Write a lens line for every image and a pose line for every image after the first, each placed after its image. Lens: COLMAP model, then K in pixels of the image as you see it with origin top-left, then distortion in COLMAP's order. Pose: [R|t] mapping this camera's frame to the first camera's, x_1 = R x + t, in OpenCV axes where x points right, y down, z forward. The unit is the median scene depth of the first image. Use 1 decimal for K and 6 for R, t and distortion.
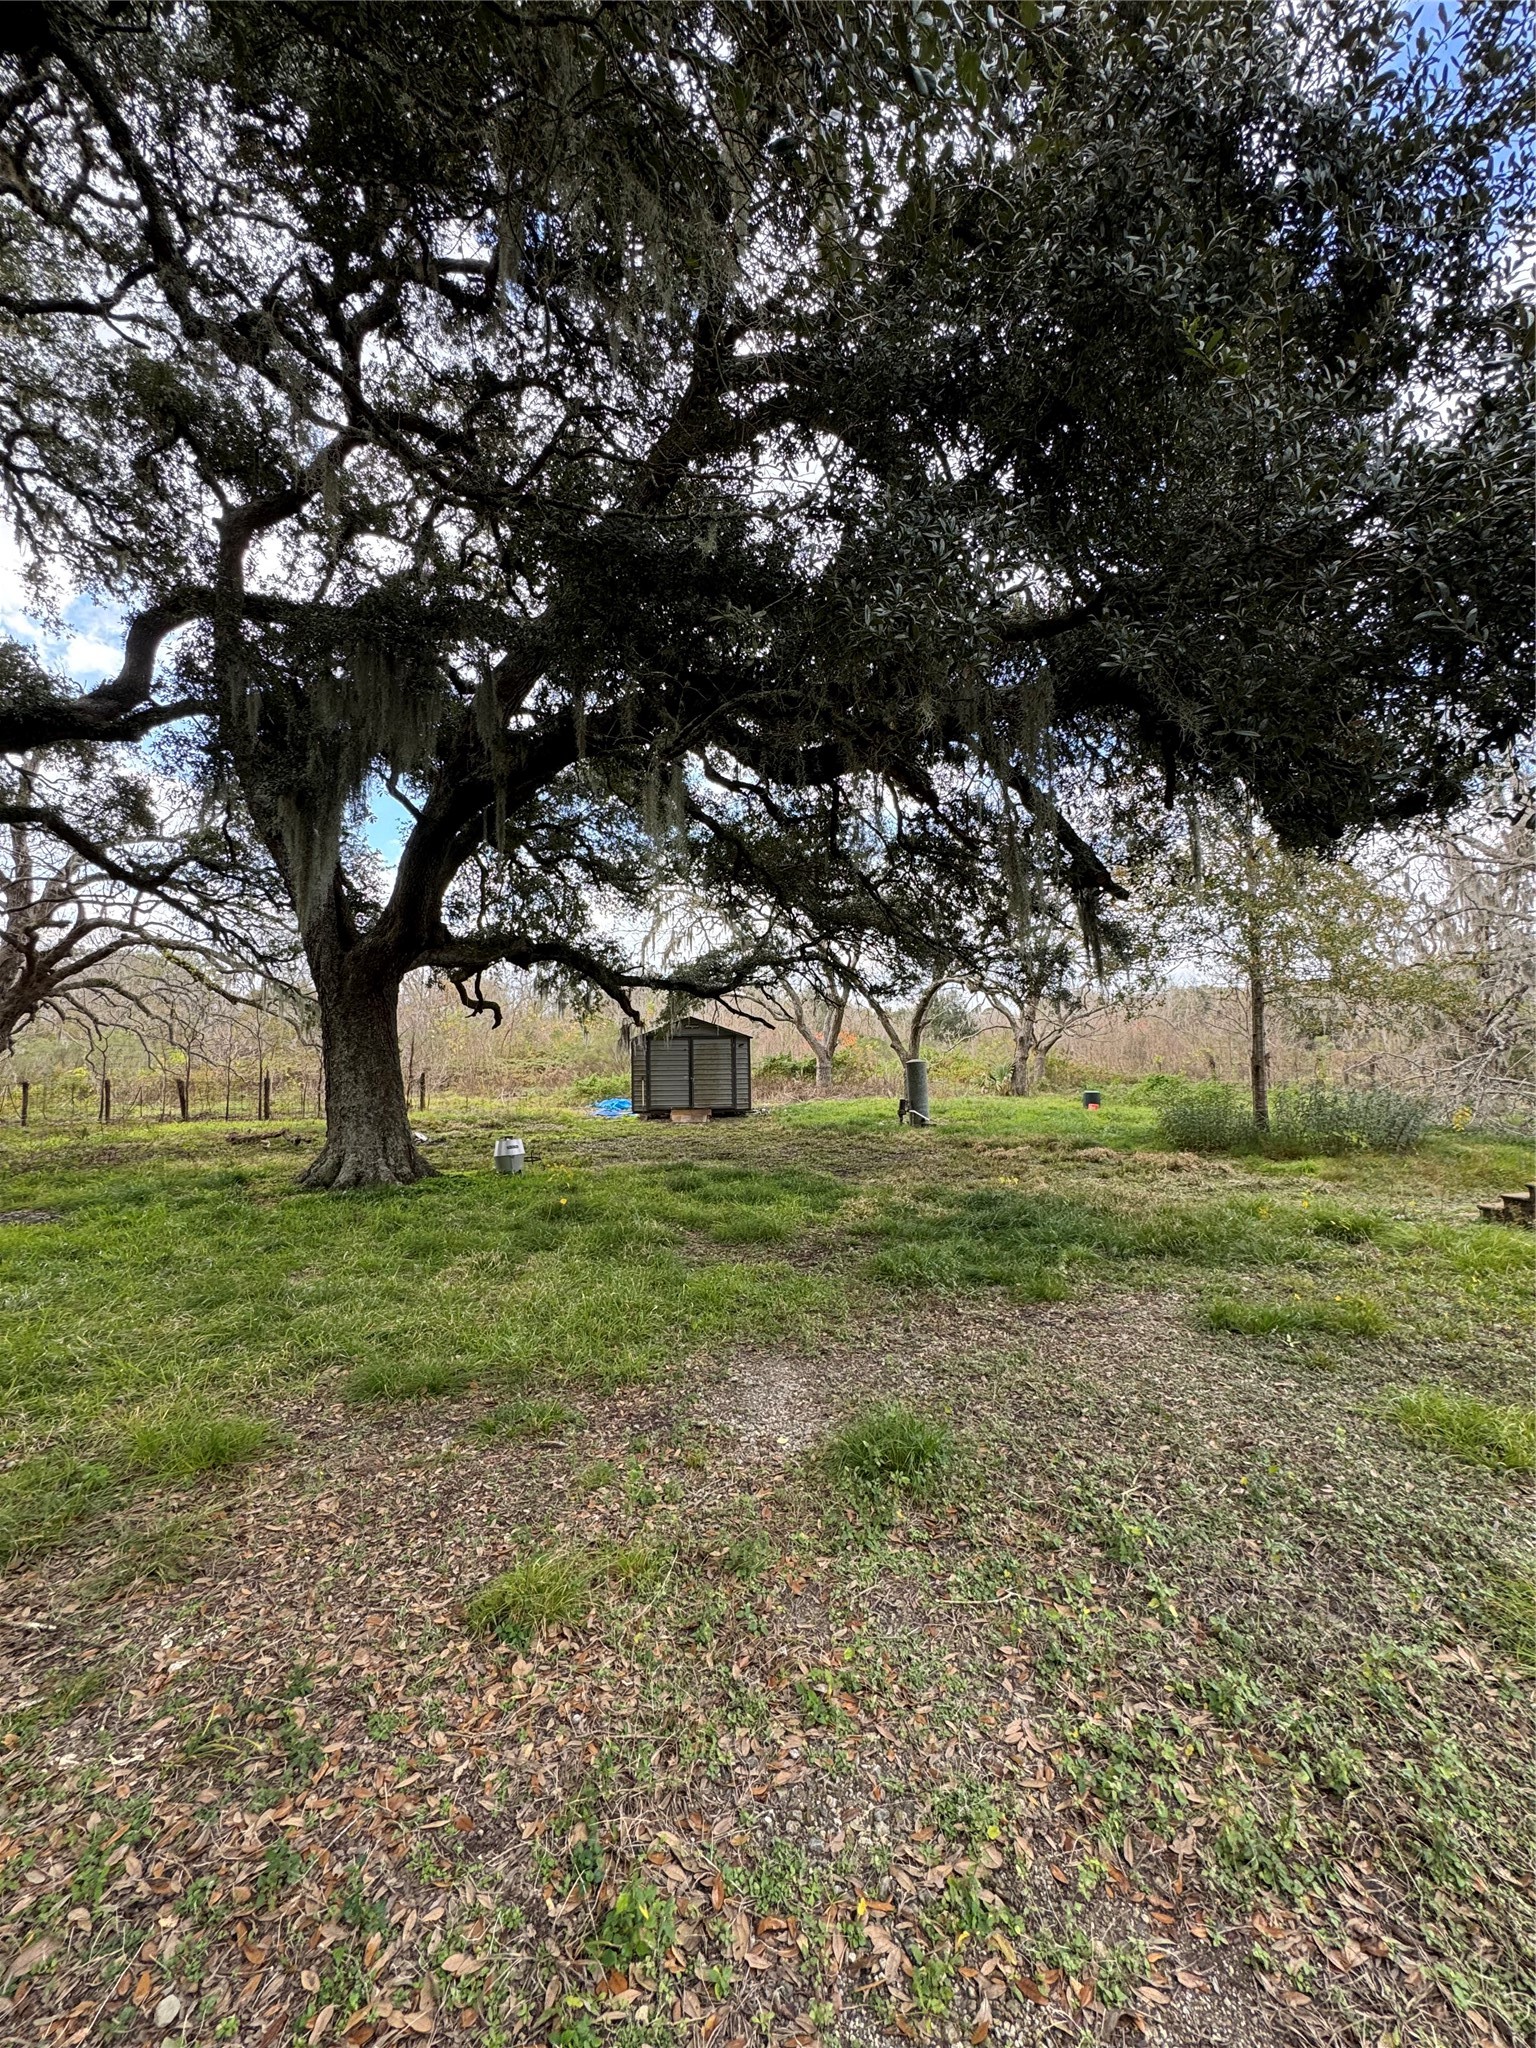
lens RADIAL K [[811.5, 0, 774.5], [0, 811.5, 1016.7], [0, 0, 1]] dist [-0.005278, 0.000881]
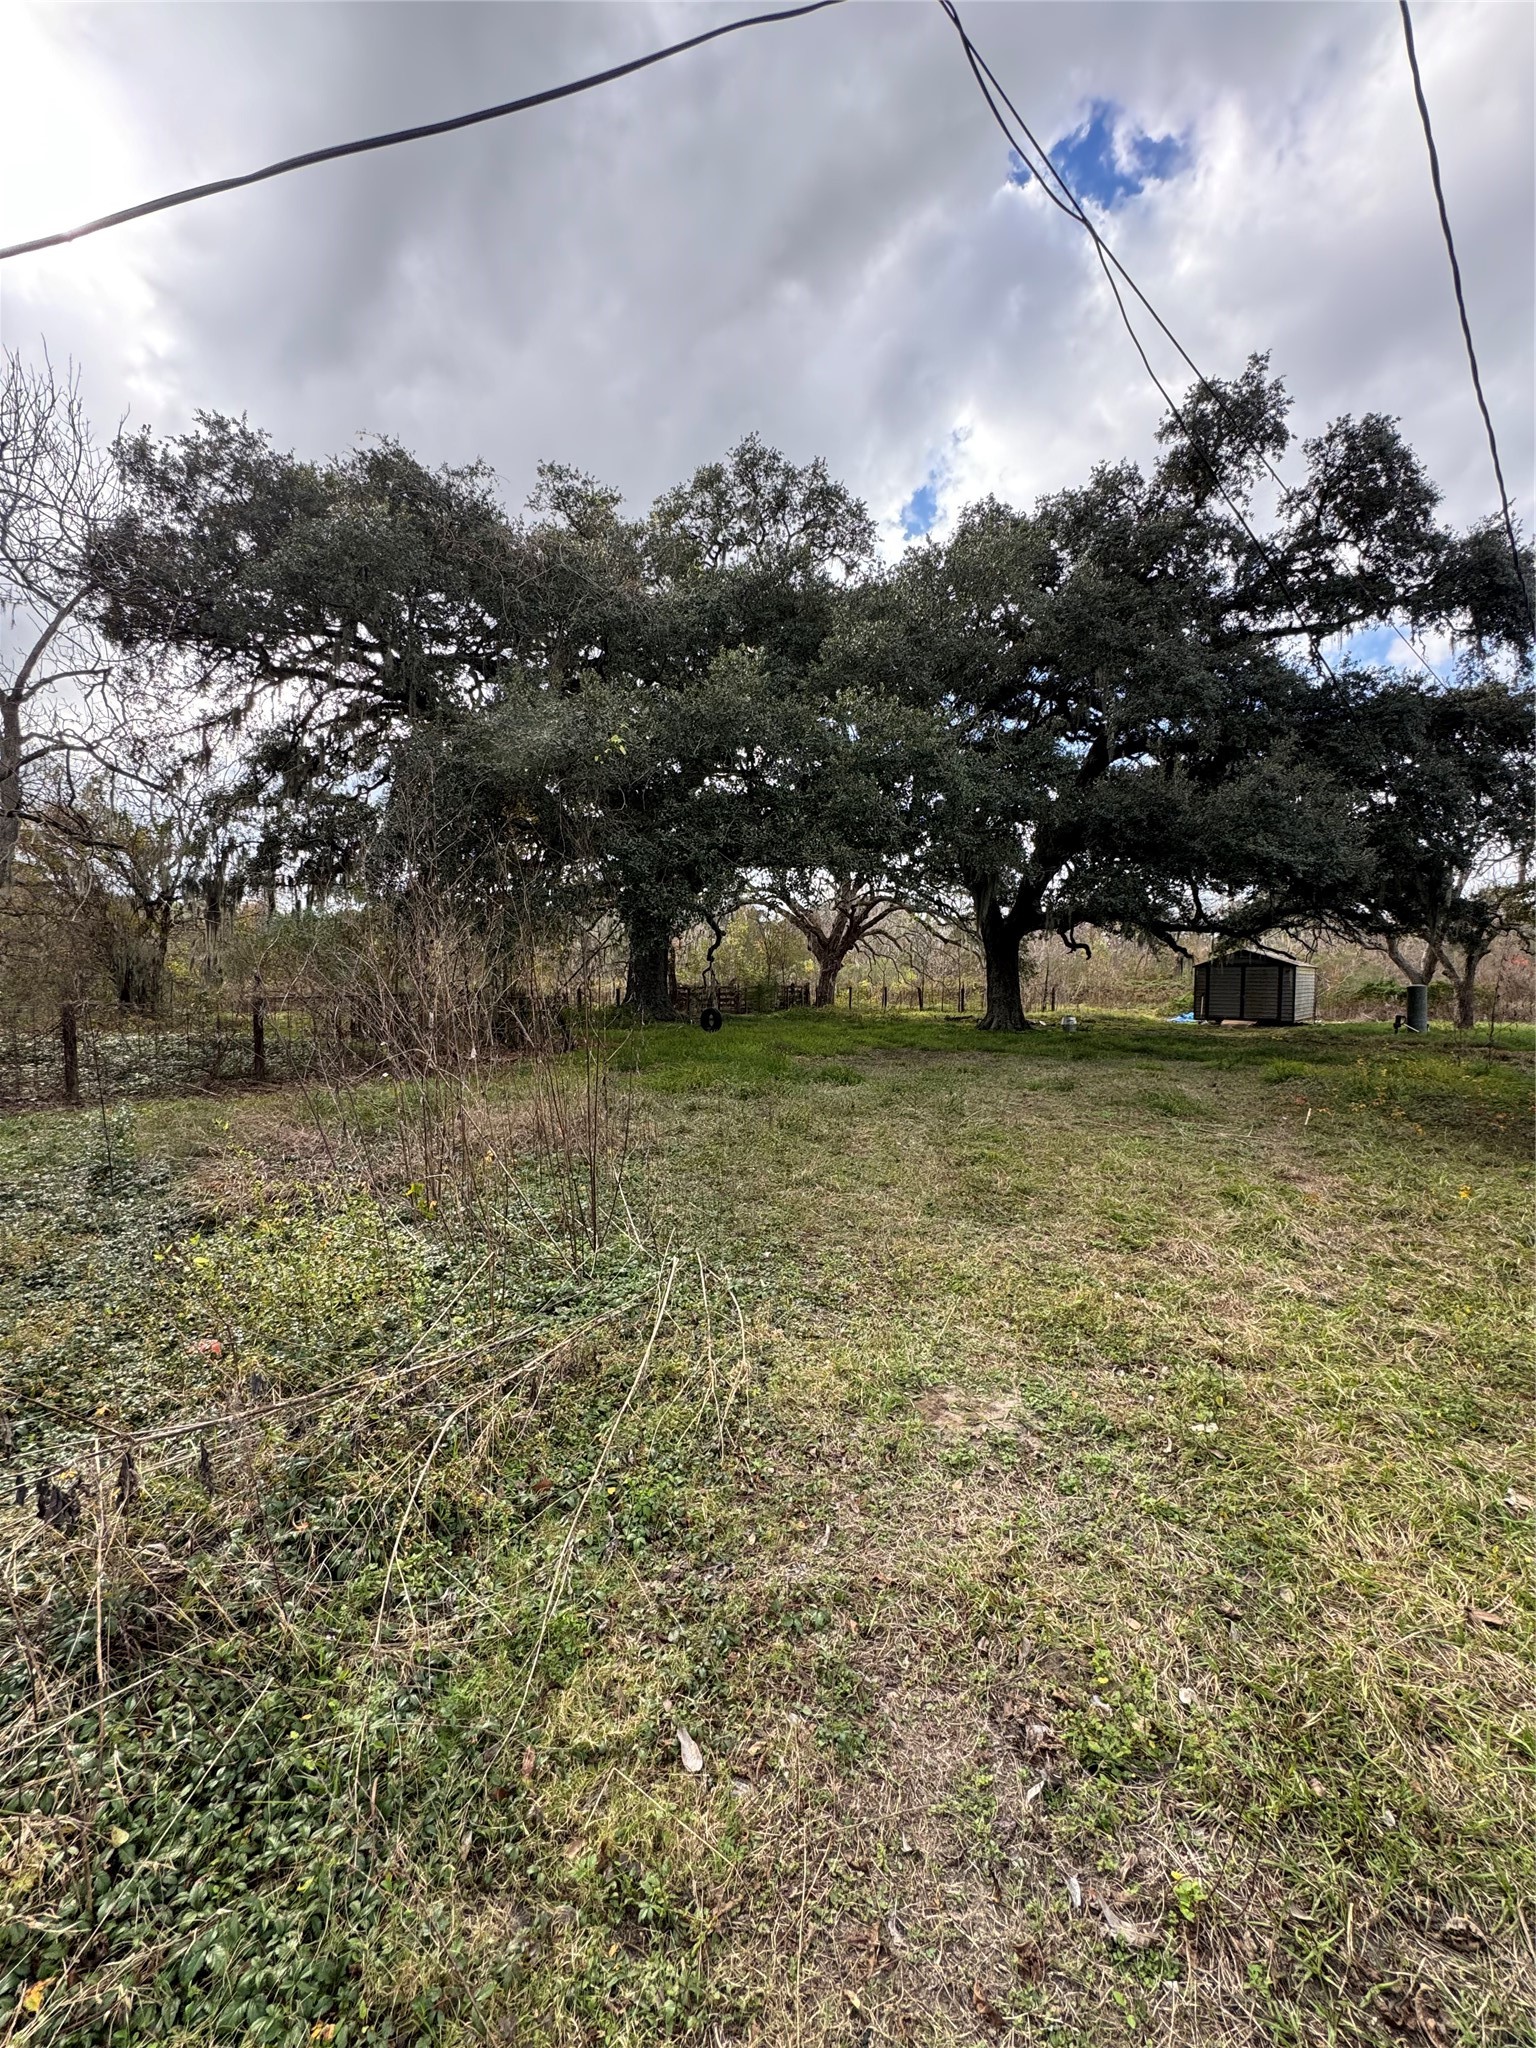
lens RADIAL K [[811.5, 0, 764.2], [0, 811.5, 1030.3], [0, 0, 1]] dist [-0.005278, 0.000881]
pose [[0.699844, 0.060485, -0.711730, 0.263058], [0.021929, 0.994119, 0.106045, -0.022744], [0.713959, -0.089823, 0.694402, -0.431700]]
